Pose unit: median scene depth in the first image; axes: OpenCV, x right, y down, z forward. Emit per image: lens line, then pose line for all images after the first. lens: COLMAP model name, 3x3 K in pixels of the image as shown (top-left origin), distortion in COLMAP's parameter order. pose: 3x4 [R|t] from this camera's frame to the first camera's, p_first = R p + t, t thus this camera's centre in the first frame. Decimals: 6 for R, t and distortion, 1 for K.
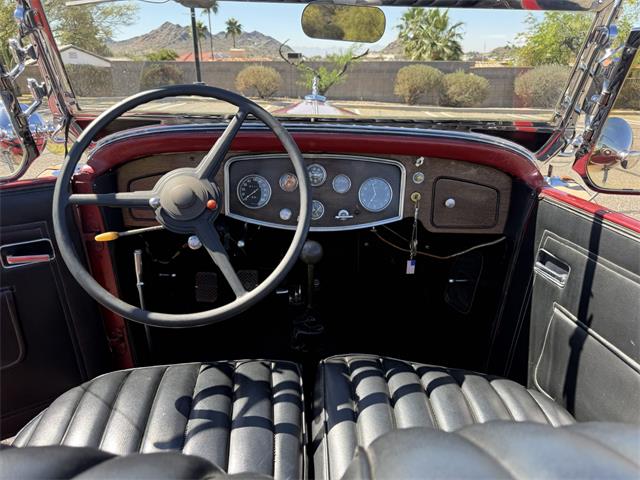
lens RADIAL K [[461.0, 0, 320.0], [0, 461.0, 240.0], [0, 0, 1]] dist [0.045304, -0.054809]
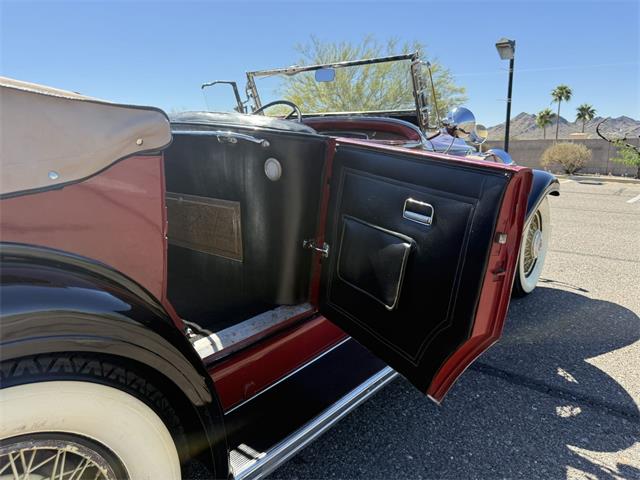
lens RADIAL K [[468.5, 0, 320.0], [0, 468.5, 240.0], [0, 0, 1]] dist [0.005119, -0.002812]
pose [[0.768121, 0.116294, -0.629656, 0.110647], [-0.225896, 0.969356, -0.096537, 0.044502], [0.599134, 0.216389, 0.770853, -0.056871]]
